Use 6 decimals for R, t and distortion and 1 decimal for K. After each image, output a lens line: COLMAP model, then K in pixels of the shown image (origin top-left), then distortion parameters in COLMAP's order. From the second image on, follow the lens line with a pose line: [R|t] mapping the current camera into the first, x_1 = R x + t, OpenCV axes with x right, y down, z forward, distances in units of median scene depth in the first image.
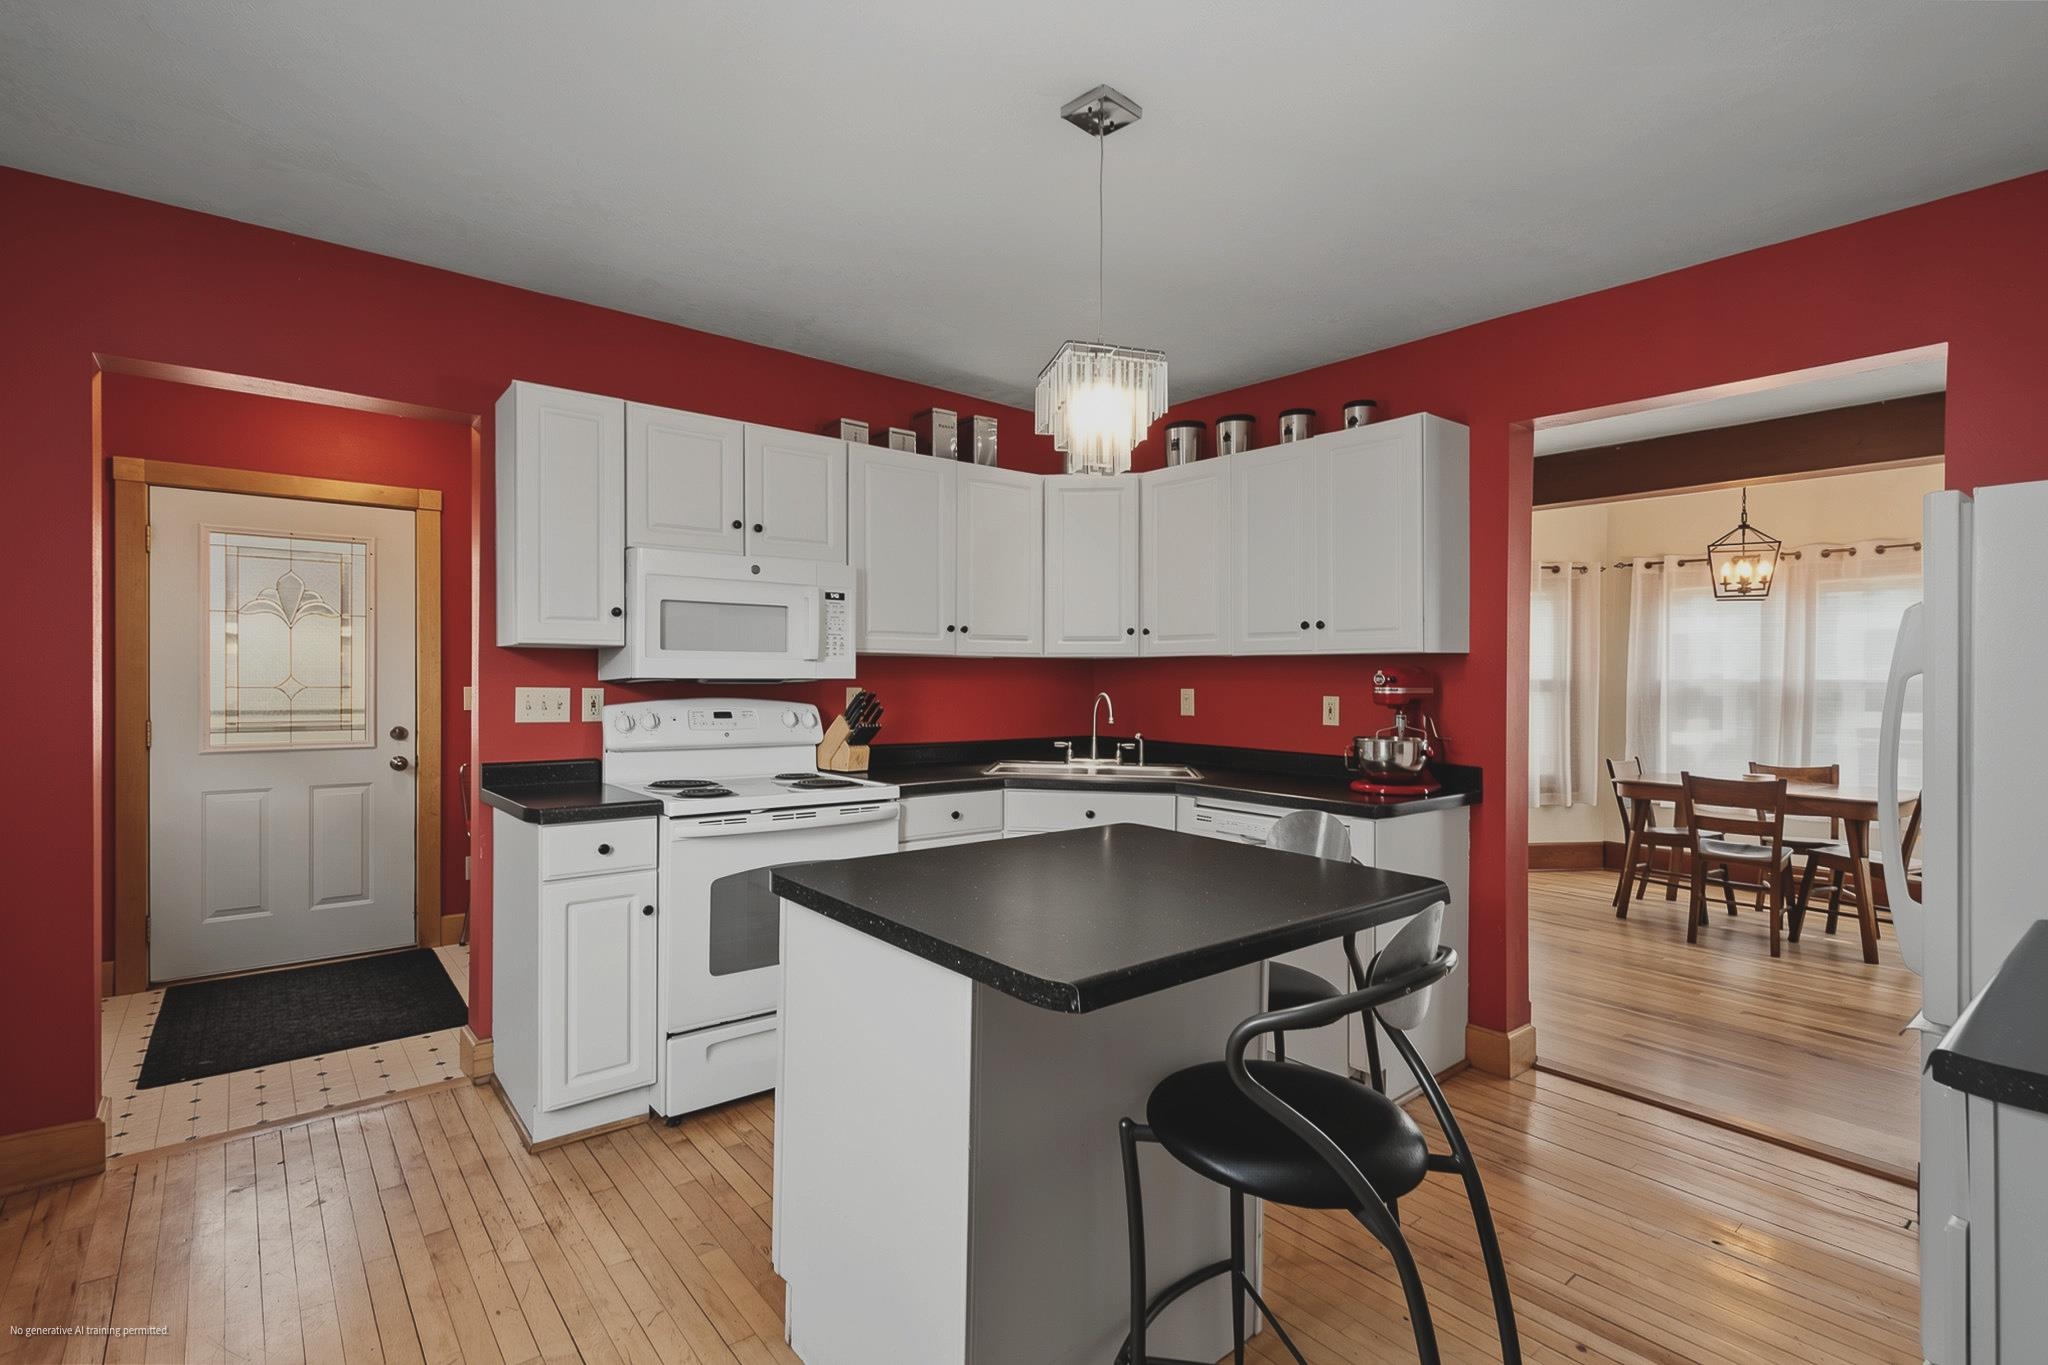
lens RADIAL K [[944.2, 0, 1024.0], [0, 944.2, 682.5], [0, 0, 1]] dist [0.000386, 0.000136]
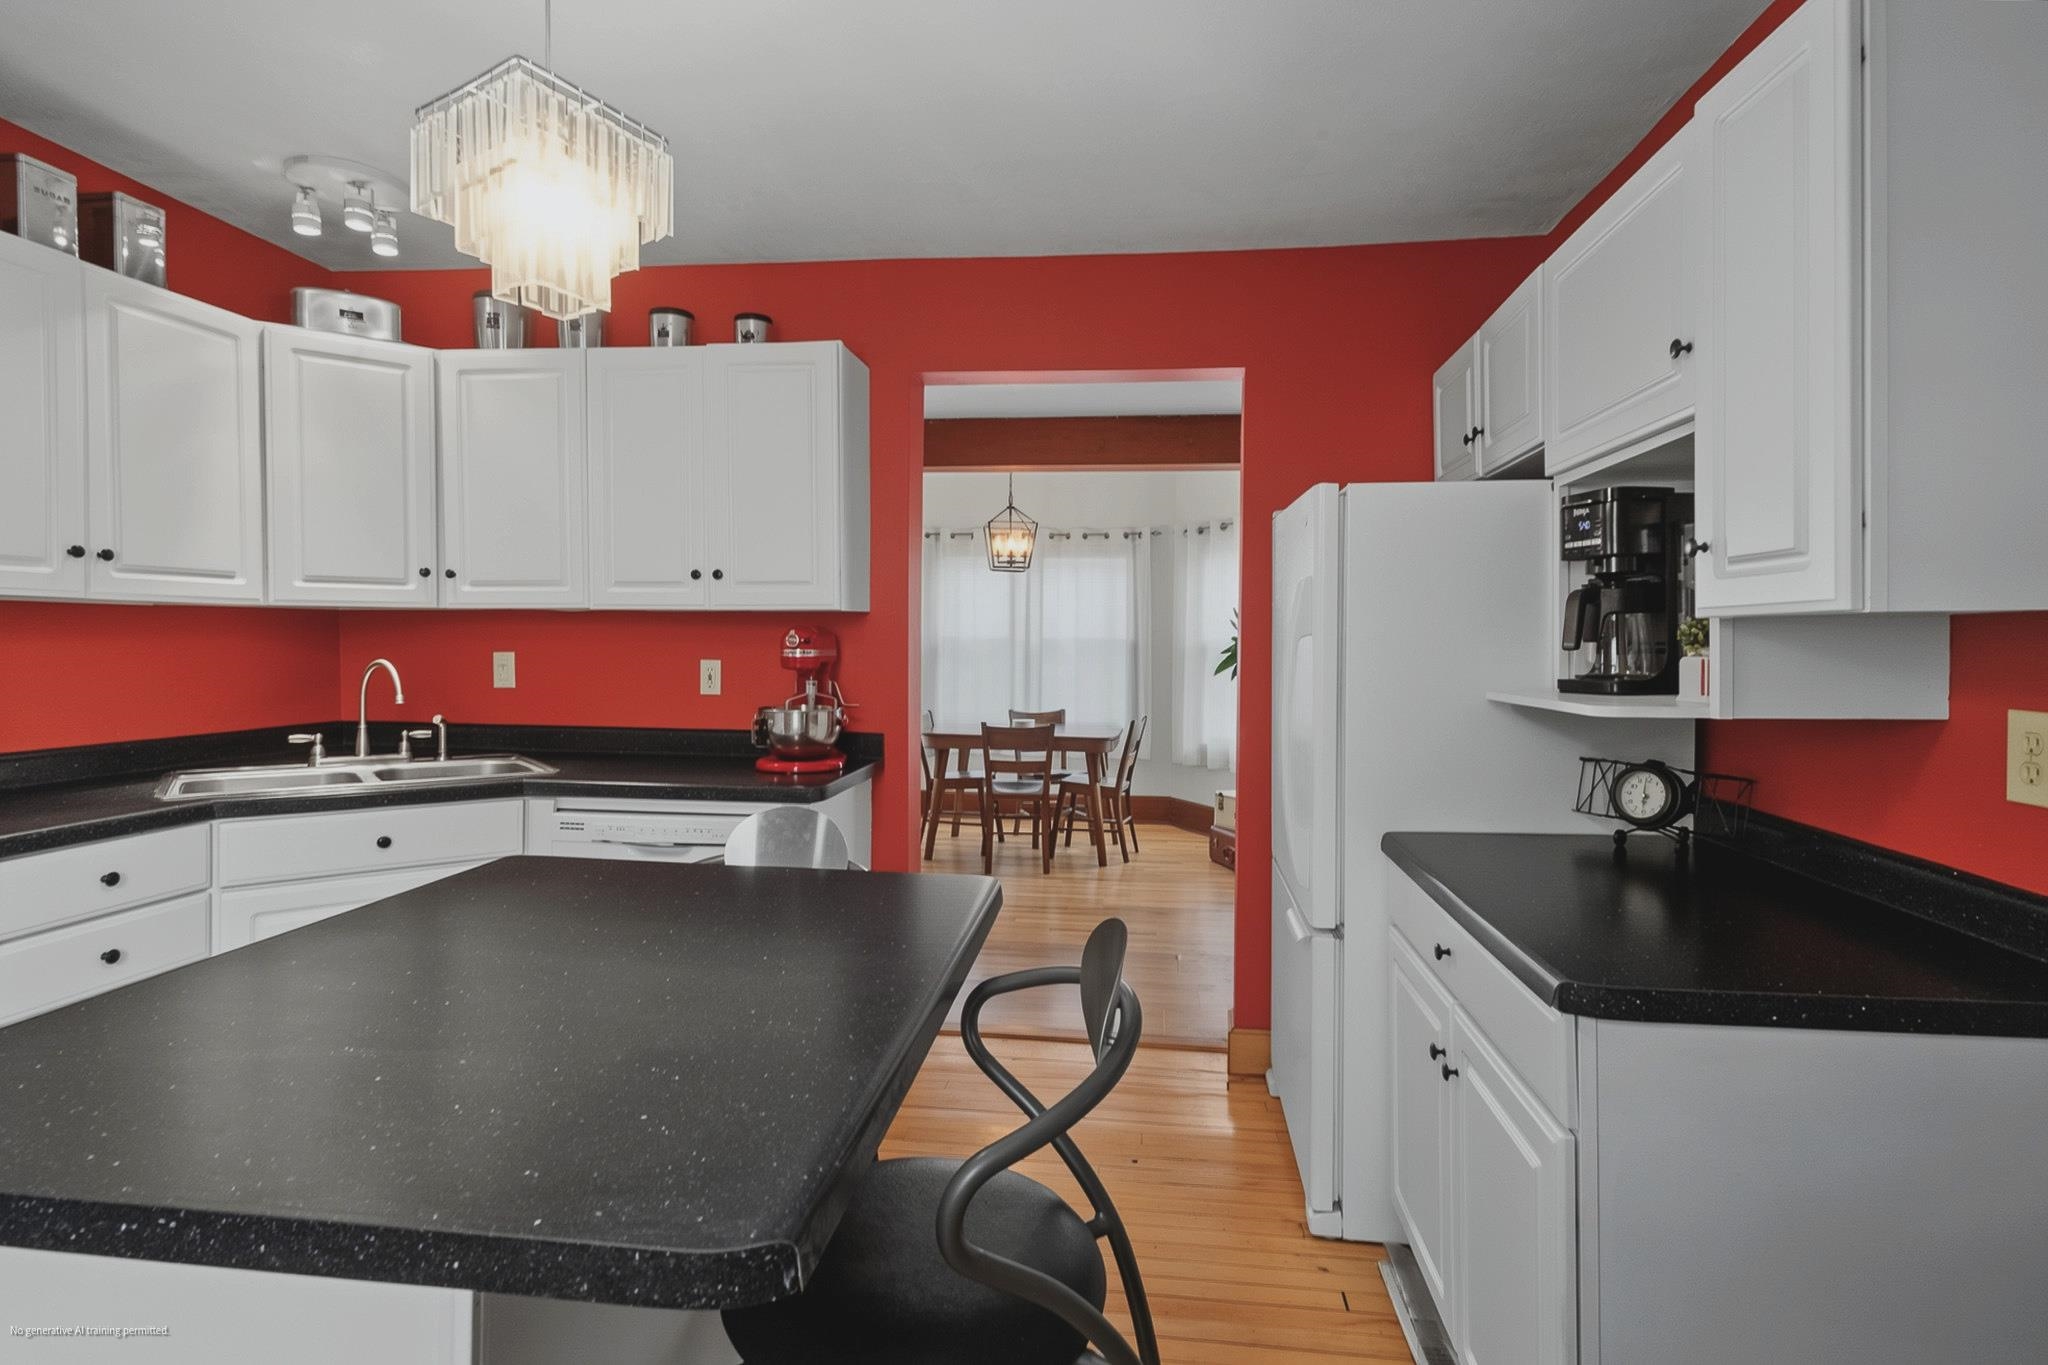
lens RADIAL K [[970.5, 0, 1030.2], [0, 970.5, 658.2], [0, 0, 1]] dist [-0.000722, -0.000028]
pose [[0.719303, -0.013635, 0.694563, -0.078386], [0.001393, 0.999834, 0.018185, -0.002654], [-0.694696, -0.012113, 0.719202, 0.192935]]
